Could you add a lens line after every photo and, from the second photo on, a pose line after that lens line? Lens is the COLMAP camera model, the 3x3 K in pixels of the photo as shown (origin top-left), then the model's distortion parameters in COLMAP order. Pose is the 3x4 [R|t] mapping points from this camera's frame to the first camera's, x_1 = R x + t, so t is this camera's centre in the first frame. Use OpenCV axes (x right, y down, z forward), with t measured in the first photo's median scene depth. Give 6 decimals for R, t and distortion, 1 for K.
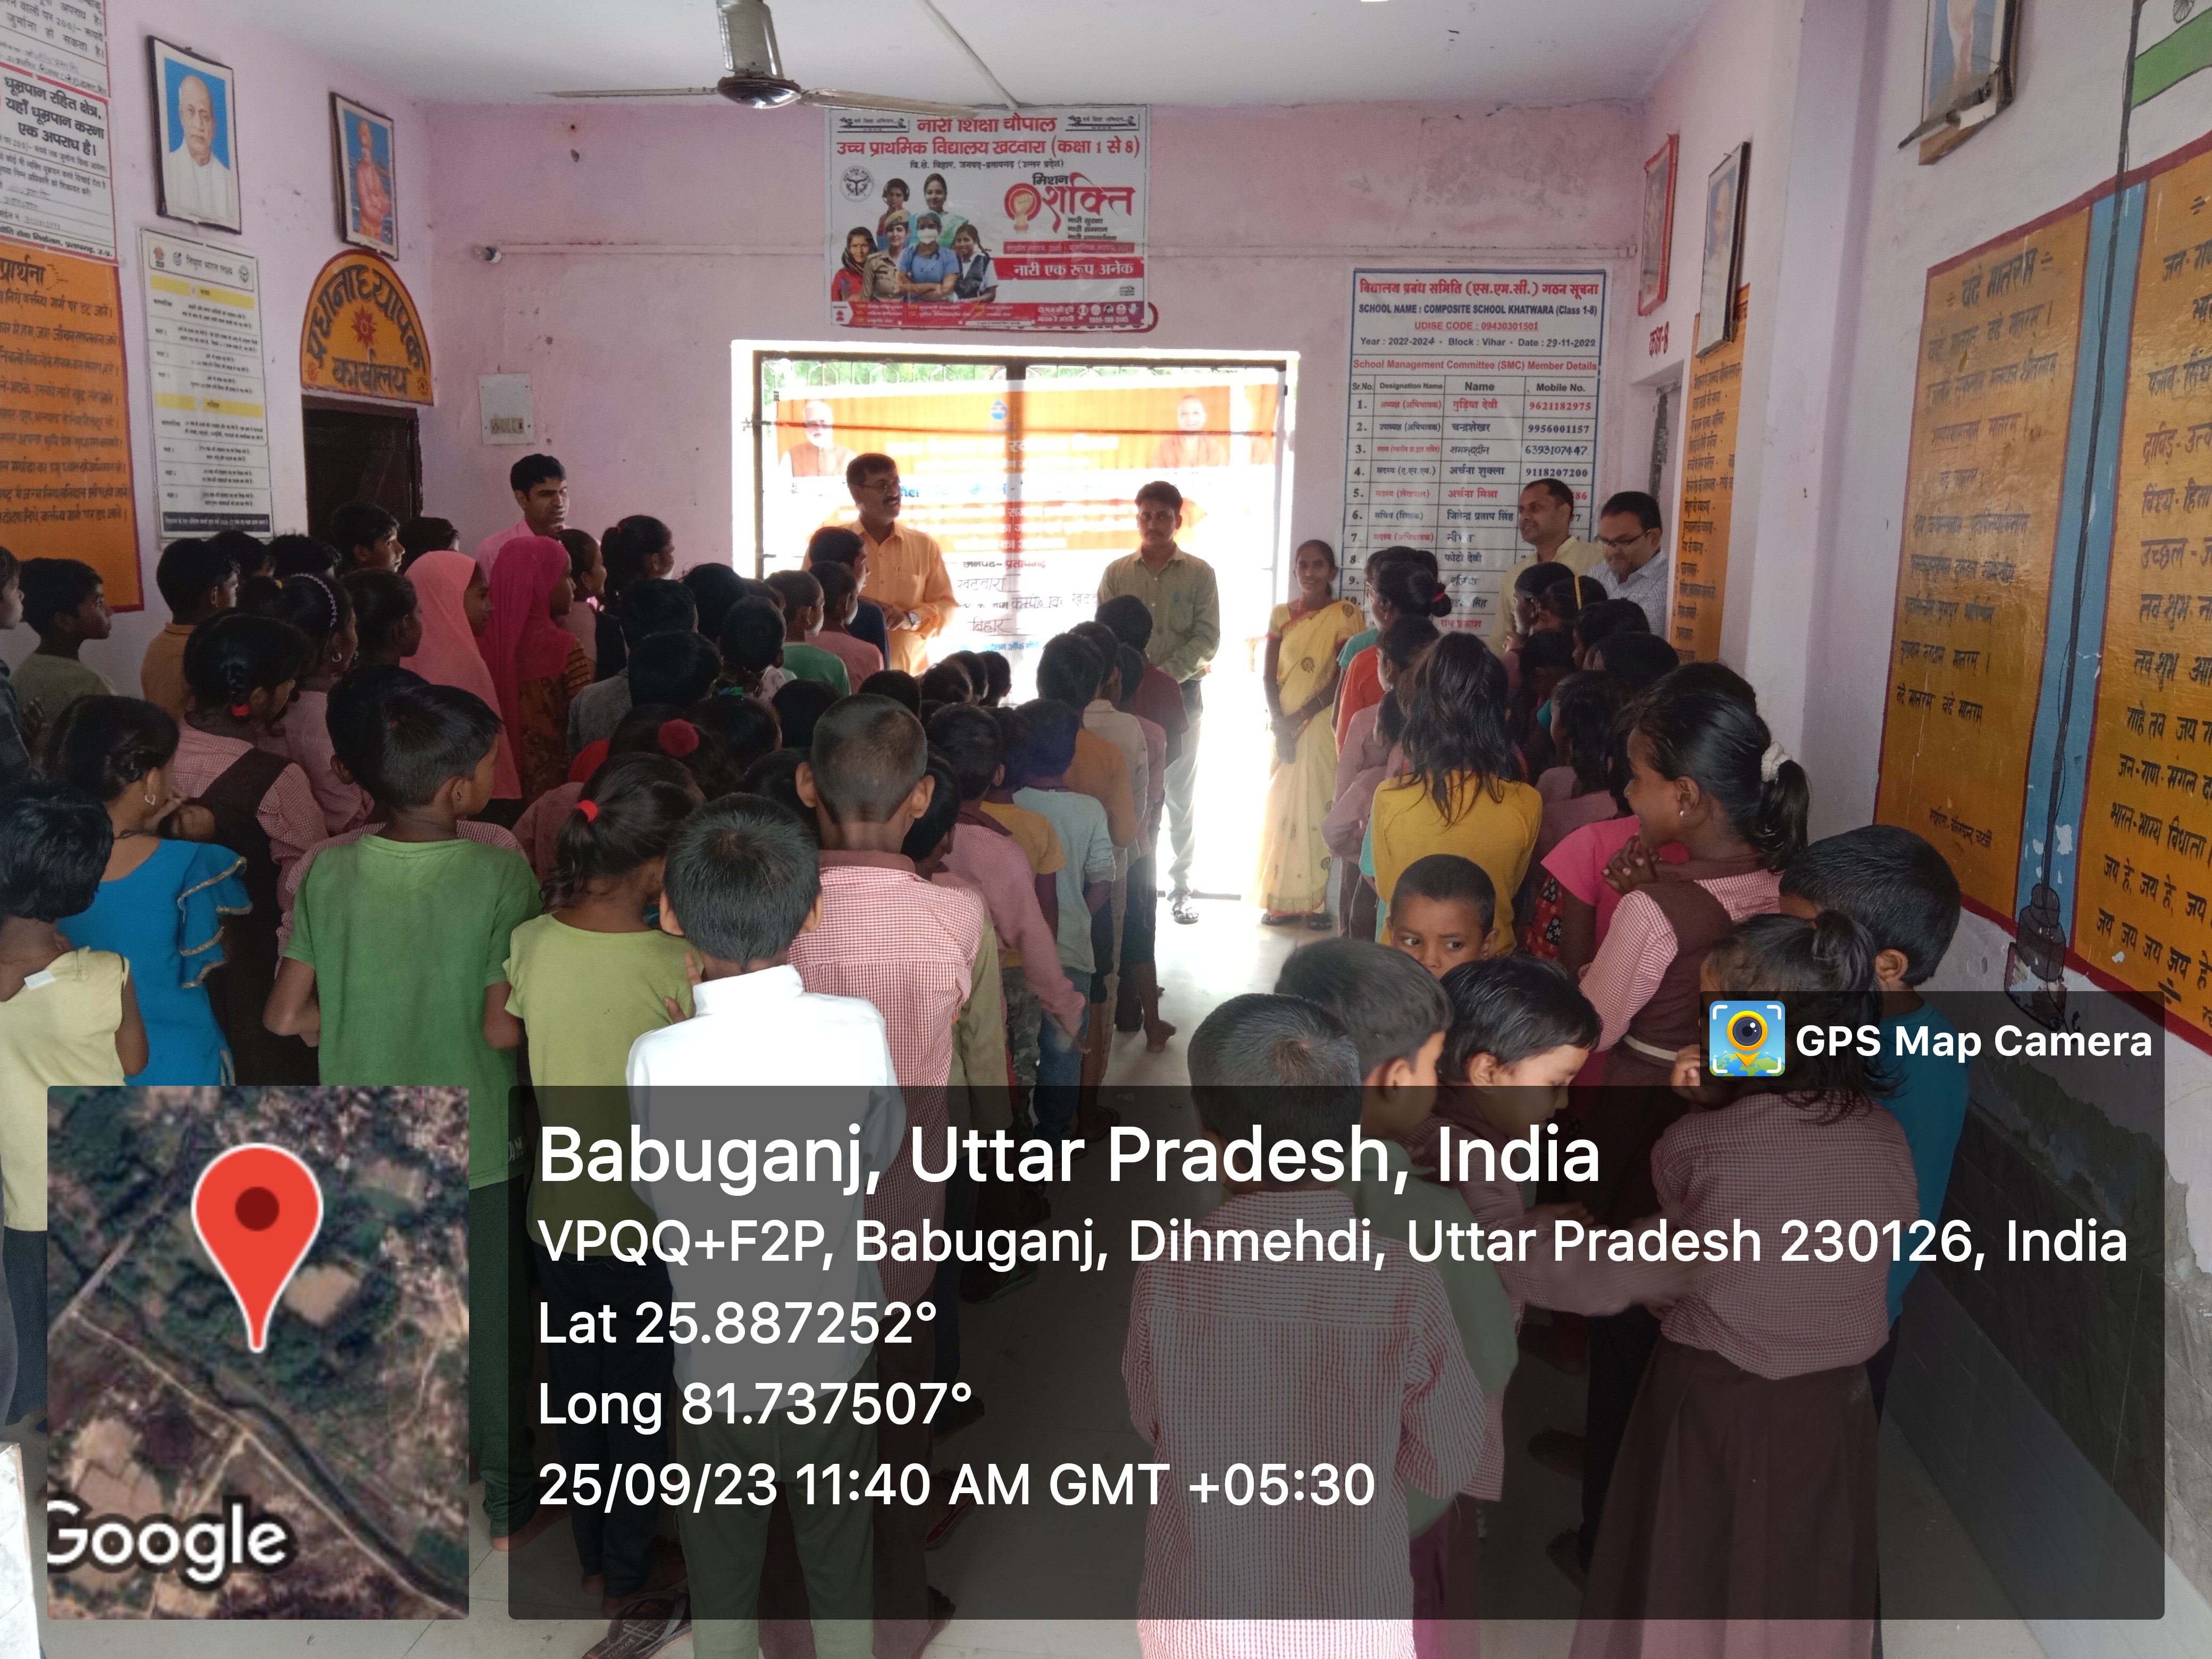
lens RADIAL K [[1951.0, 0, 1116.3], [0, 1951.0, 741.8], [0, 0, 1]] dist [0.001438, 0.006456]
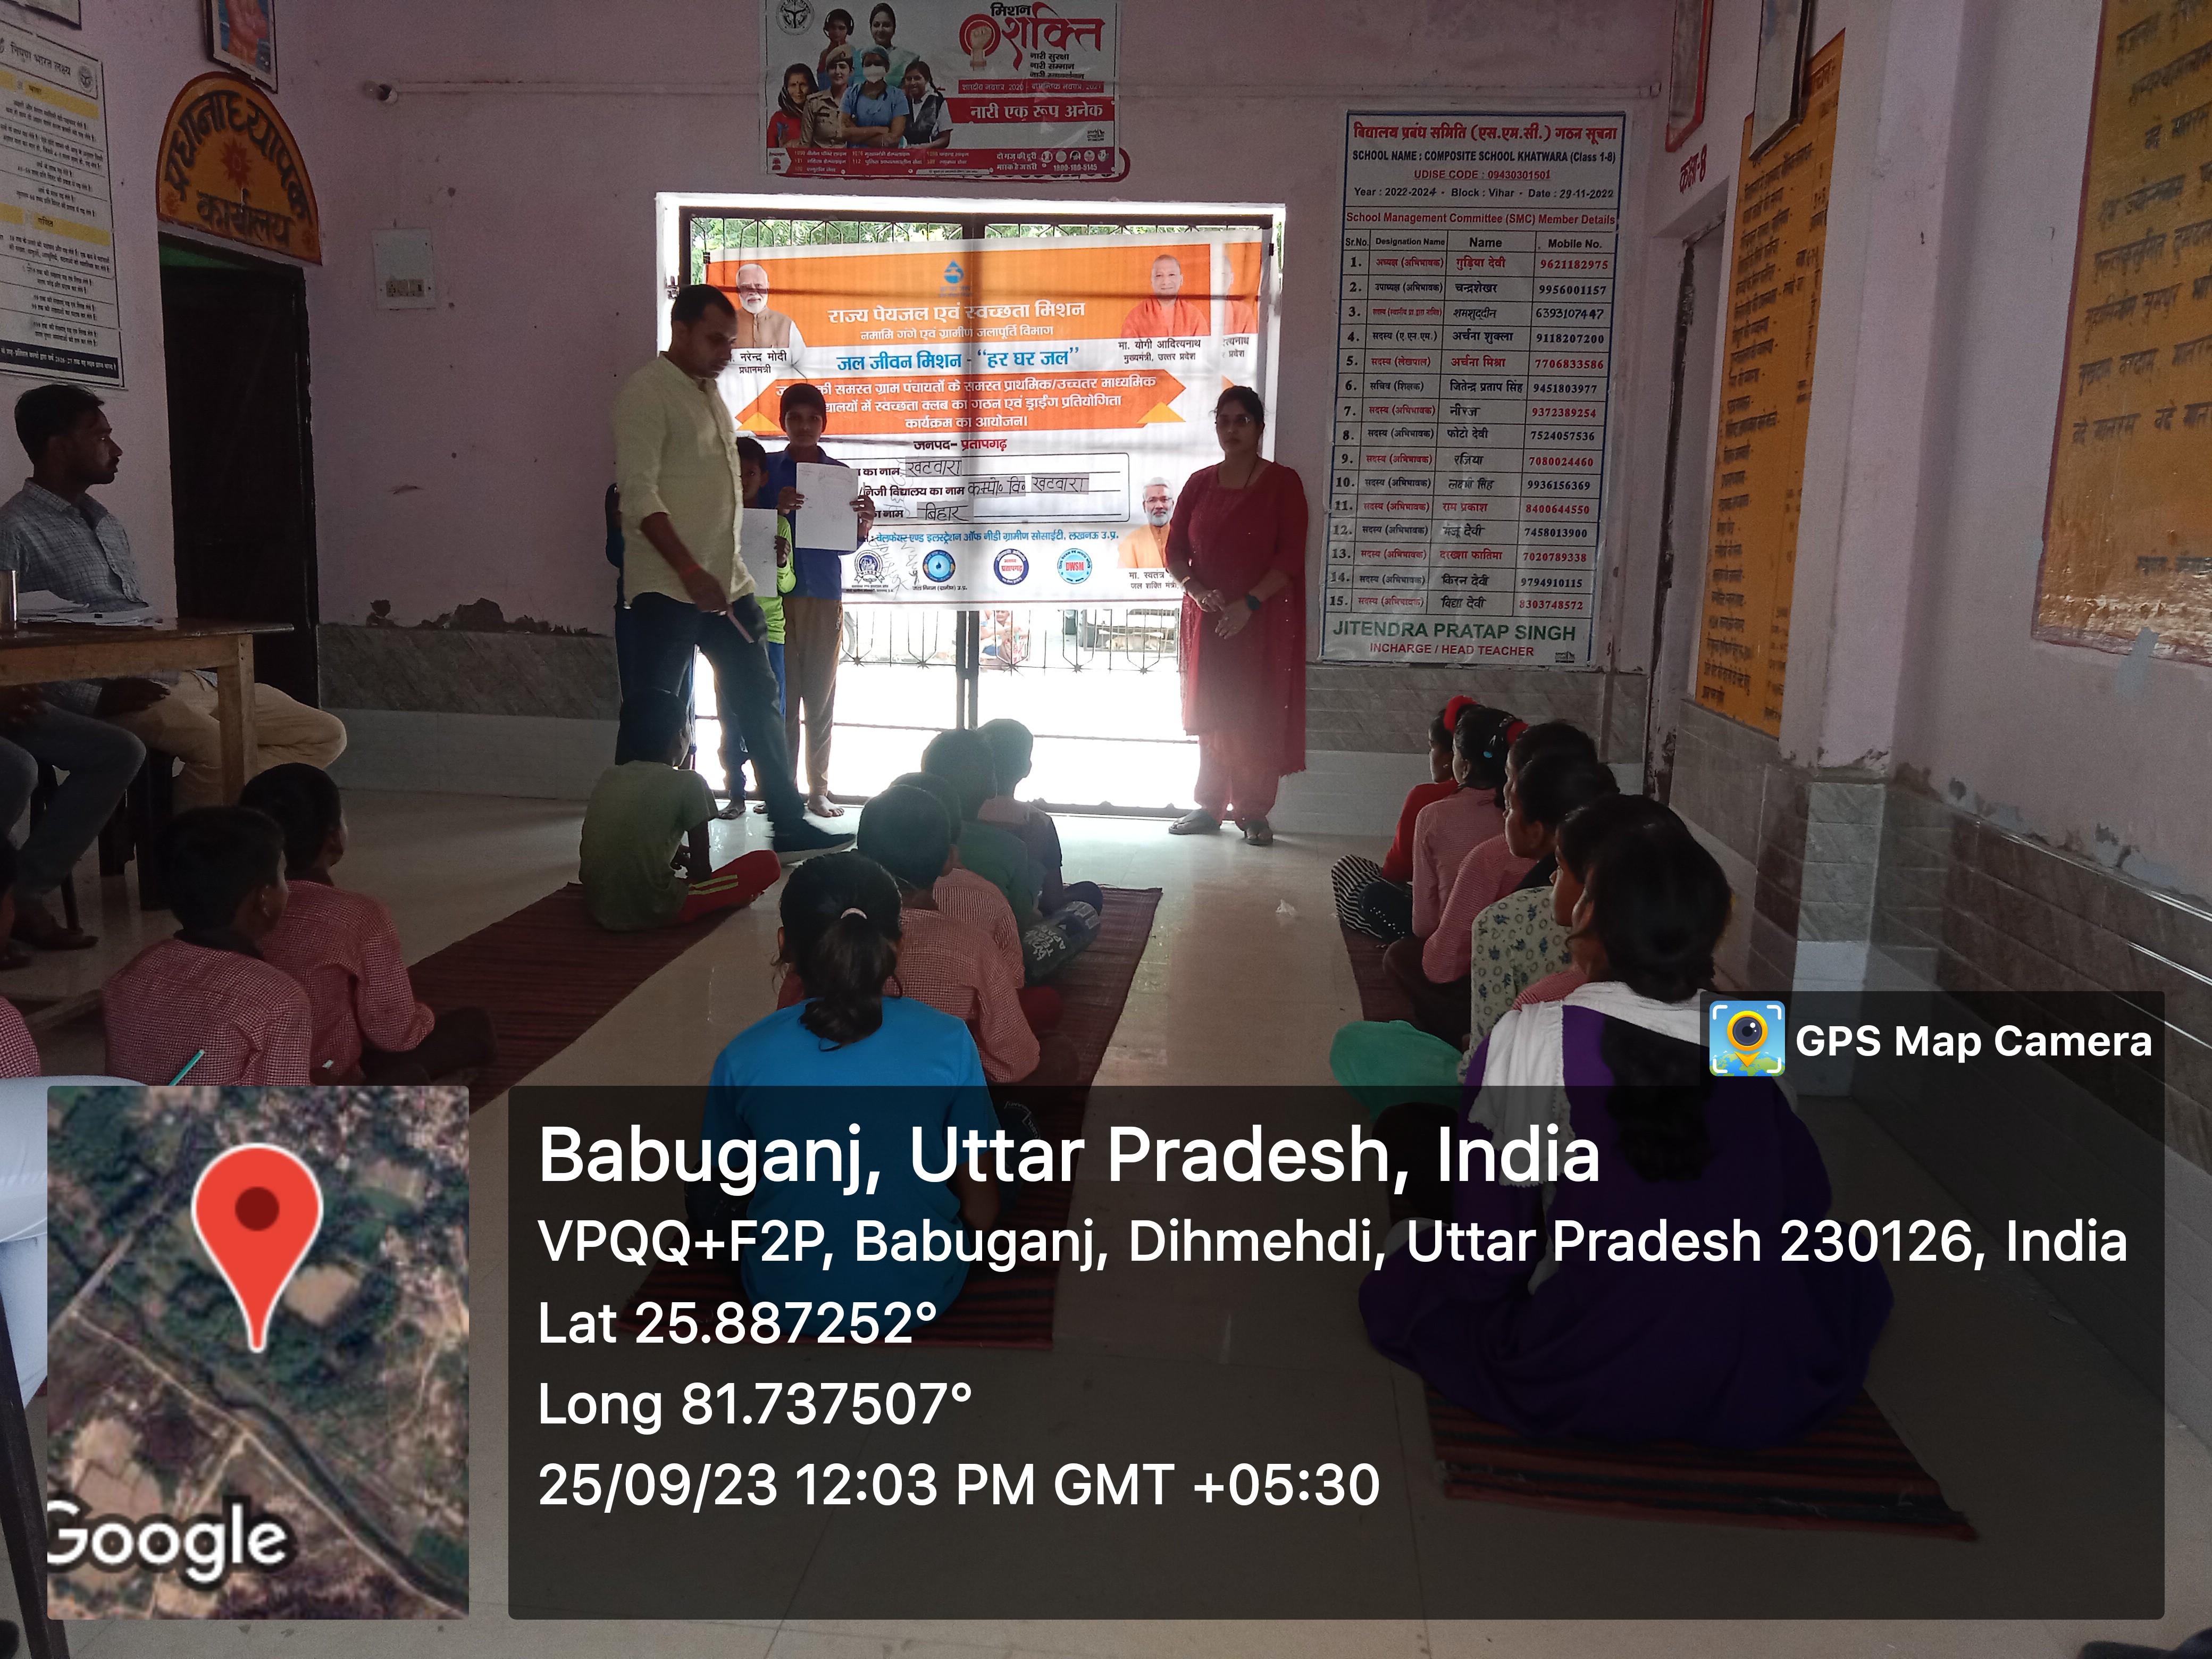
lens RADIAL K [[1763.8, 0, 1103.8], [0, 1763.8, 819.4], [0, 0, 1]] dist [0.005716, 0.002754]
pose [[0.999733, -0.001023, 0.023070, -0.009980], [0.001156, 0.999983, -0.005766, 0.089620], [-0.023064, 0.005791, 0.999717, 0.186578]]
